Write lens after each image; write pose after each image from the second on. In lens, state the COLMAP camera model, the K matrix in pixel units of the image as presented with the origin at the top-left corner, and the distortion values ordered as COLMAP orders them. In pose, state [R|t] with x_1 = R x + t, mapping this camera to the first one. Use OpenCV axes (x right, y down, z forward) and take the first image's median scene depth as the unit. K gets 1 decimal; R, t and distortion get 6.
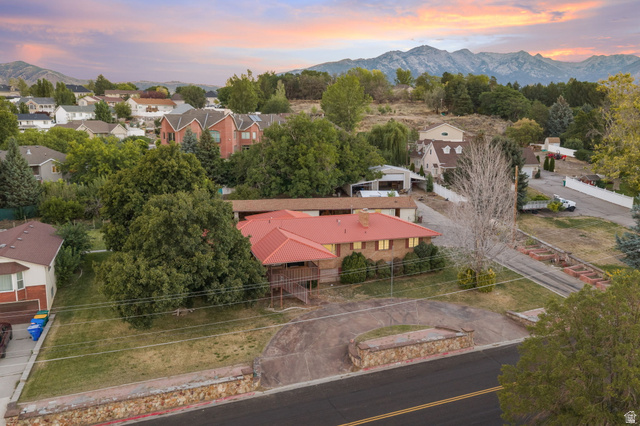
lens RADIAL K [[529.4, 0, 321.1], [0, 529.4, 211.7], [0, 0, 1]] dist [0.025640, -0.045140]
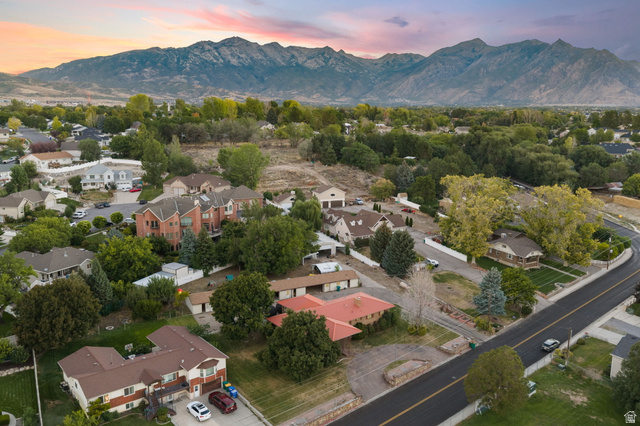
lens RADIAL K [[529.4, 0, 321.1], [0, 529.4, 213.4], [0, 0, 1]] dist [0.025640, -0.045140]
pose [[0.942397, -0.060602, 0.328960, -0.360339], [0.053672, 0.998104, 0.030117, -0.206013], [-0.330162, -0.010726, 0.943863, -0.406960]]
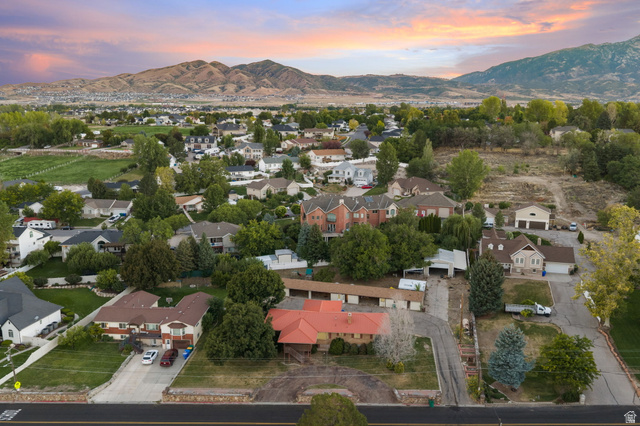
lens RADIAL K [[529.4, 0, 320.3], [0, 529.4, 211.5], [0, 0, 1]] dist [0.025640, -0.045140]
pose [[0.917684, 0.080166, -0.389139, 0.376284], [-0.073152, 0.996780, 0.032835, -0.228903], [0.390519, -0.001666, 0.920594, -0.401789]]
